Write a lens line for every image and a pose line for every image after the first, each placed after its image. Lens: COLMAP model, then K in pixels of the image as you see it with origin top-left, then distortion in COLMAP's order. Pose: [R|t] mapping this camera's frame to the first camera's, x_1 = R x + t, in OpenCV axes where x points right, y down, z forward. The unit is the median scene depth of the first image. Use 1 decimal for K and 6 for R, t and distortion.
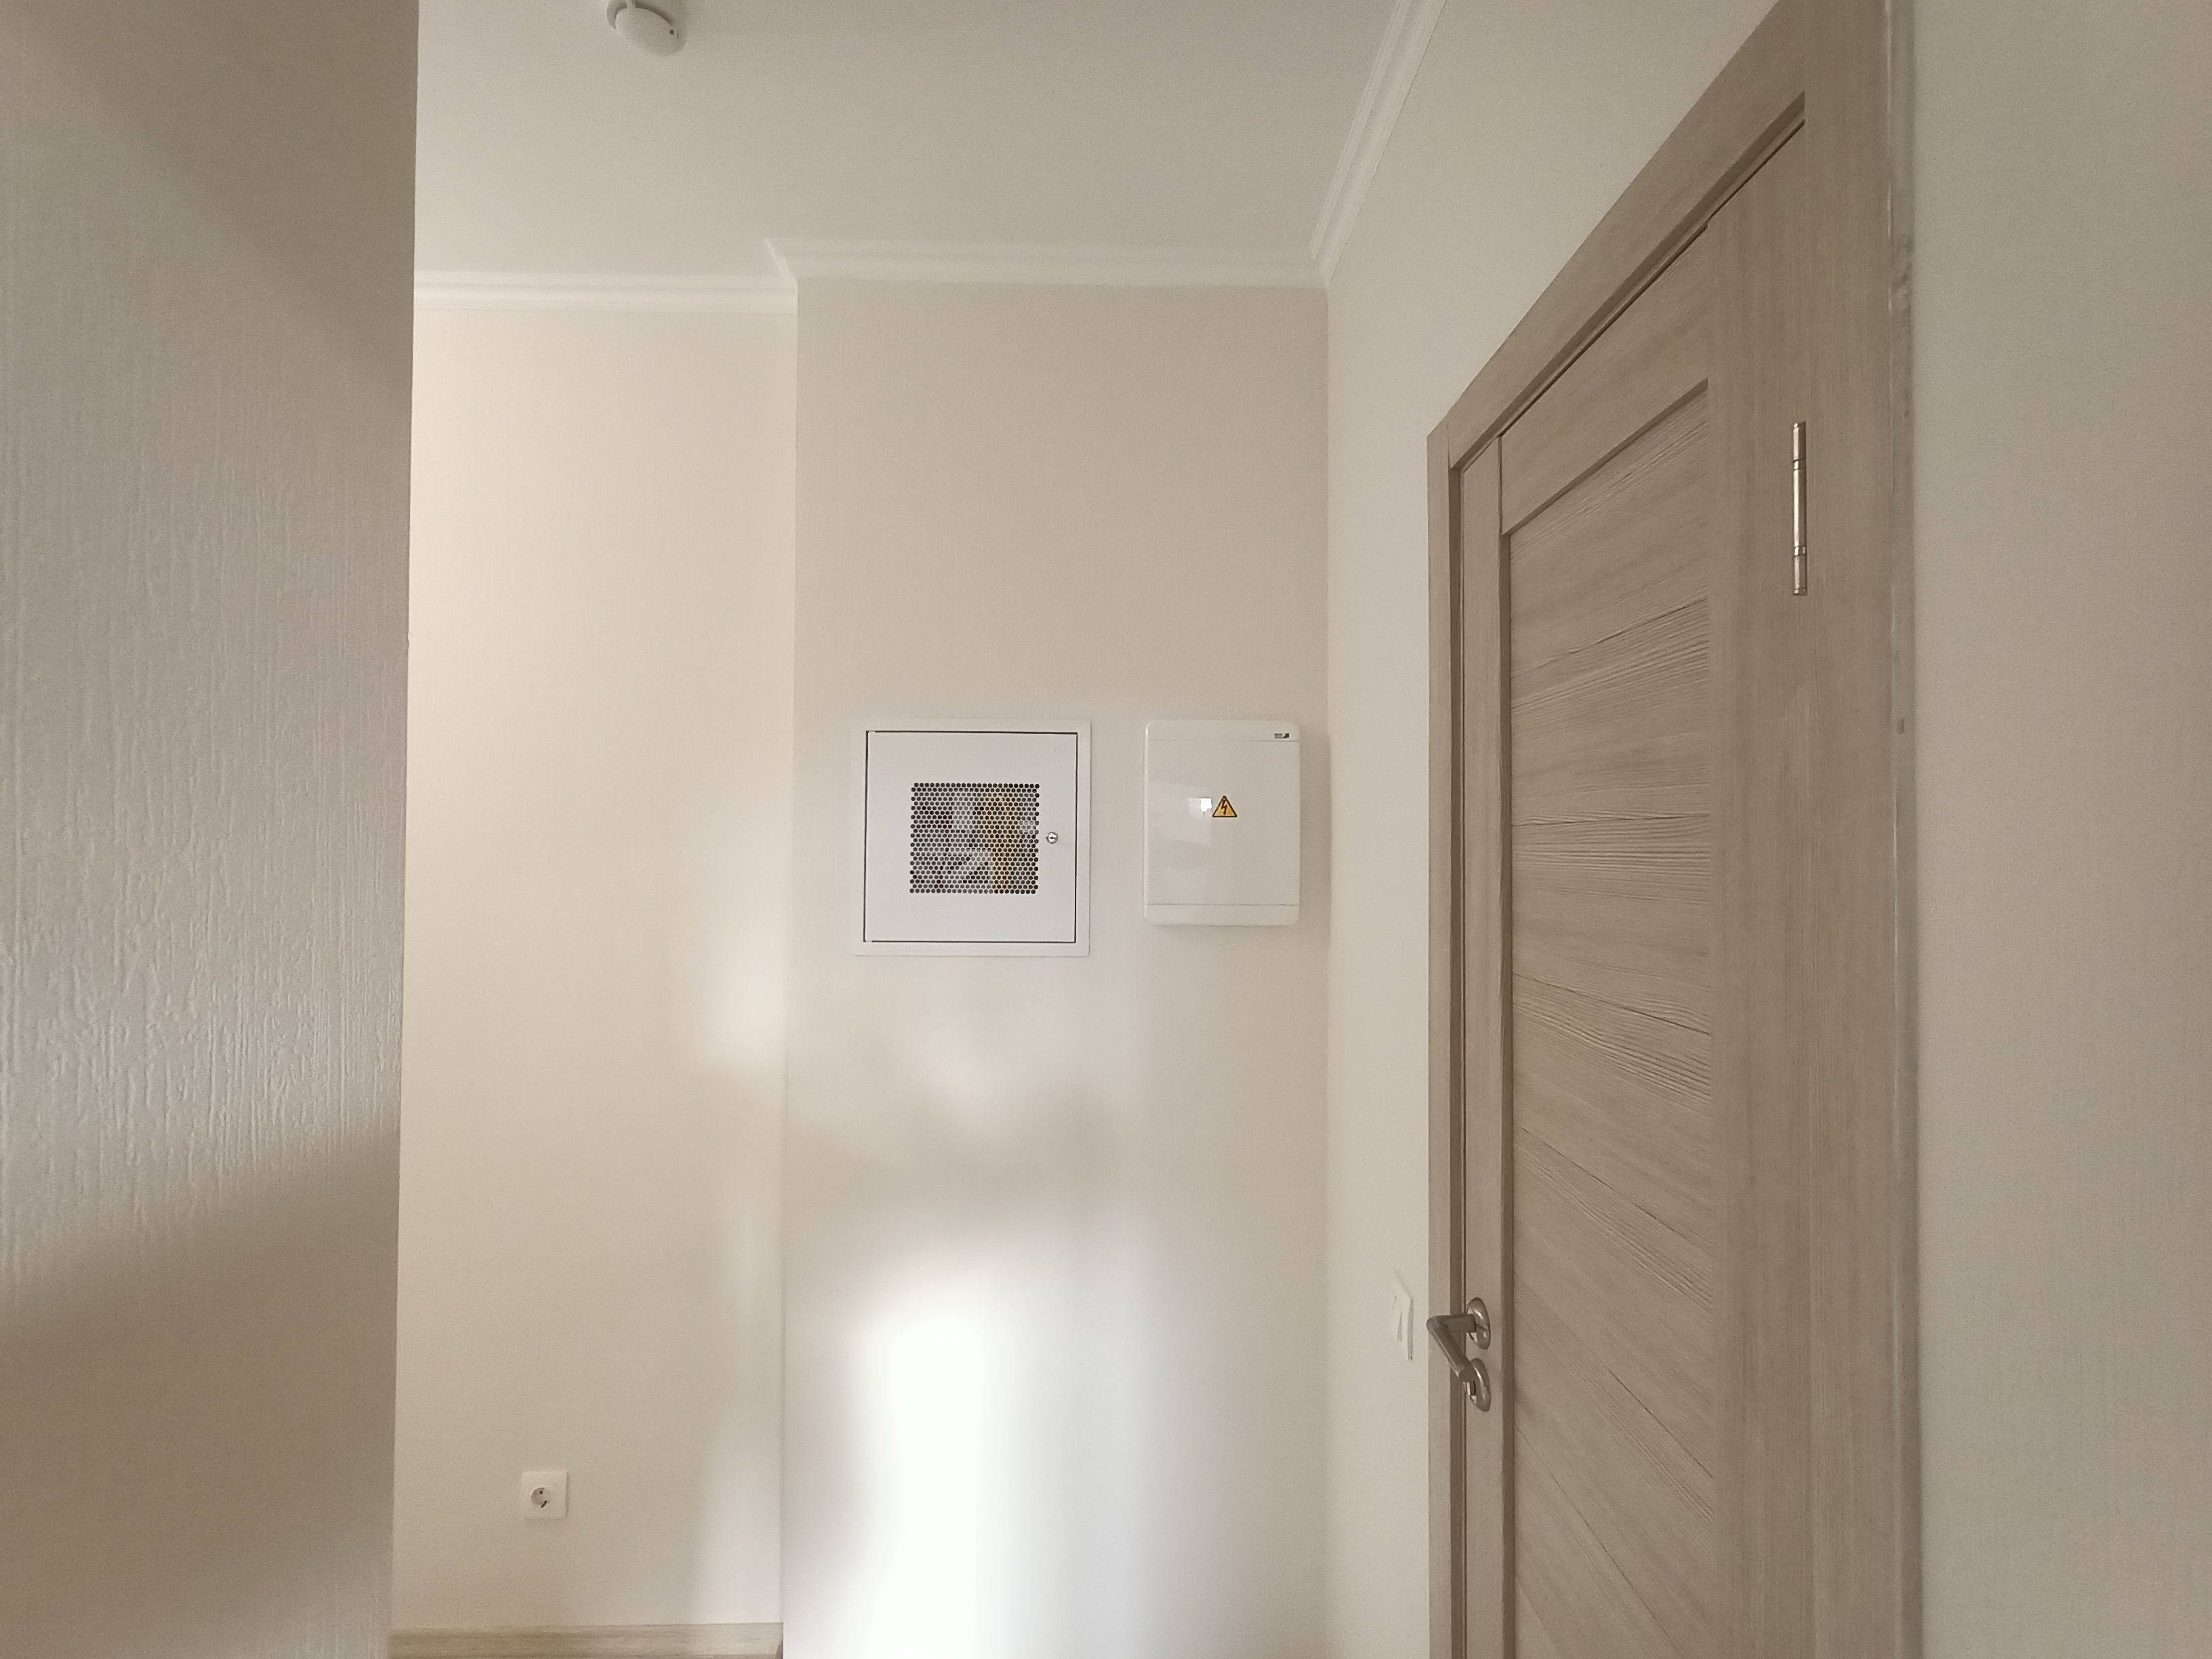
lens RADIAL K [[1089.7, 0, 1106.0], [0, 1089.7, 829.5], [0, 0, 1]] dist [0.001126, 0.000054]
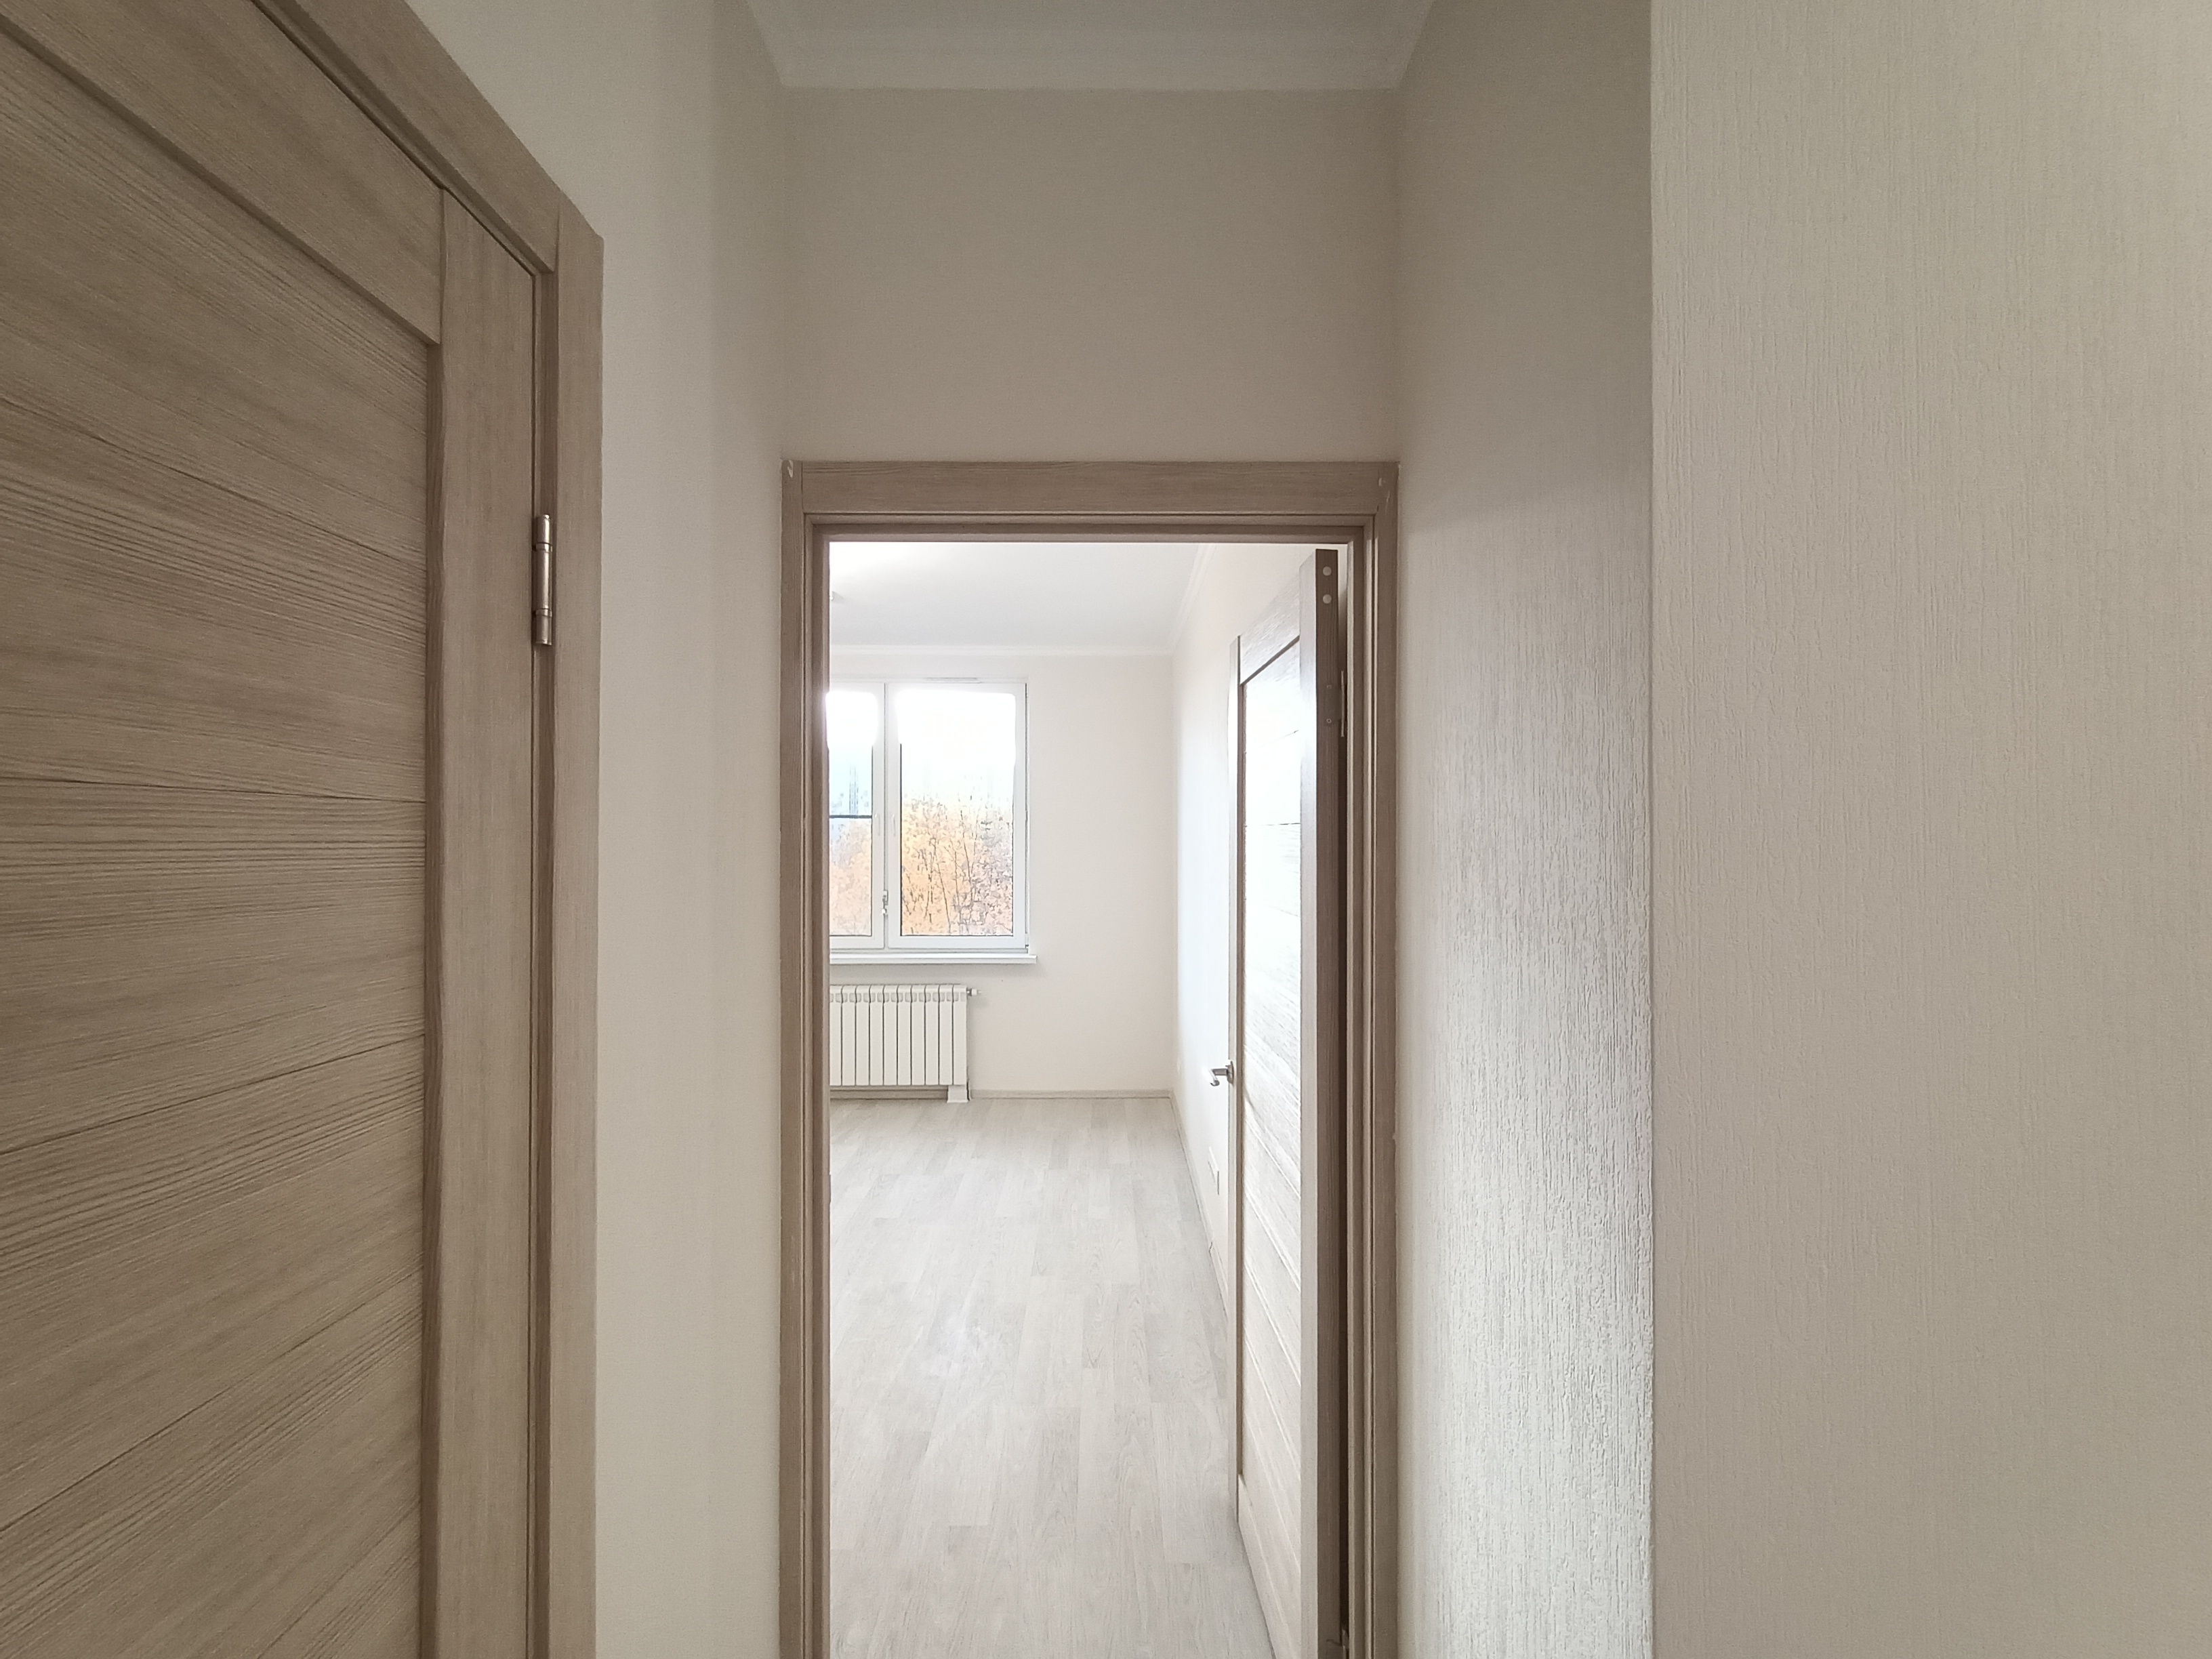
lens RADIAL K [[1089.7, 0, 1106.0], [0, 1089.7, 829.5], [0, 0, 1]] dist [0.001126, 0.000054]
pose [[-0.999947, -0.003674, 0.009662, -0.039067], [-0.003993, 0.999439, -0.033256, 0.034576], [-0.009535, -0.033293, -0.999400, 1.721456]]
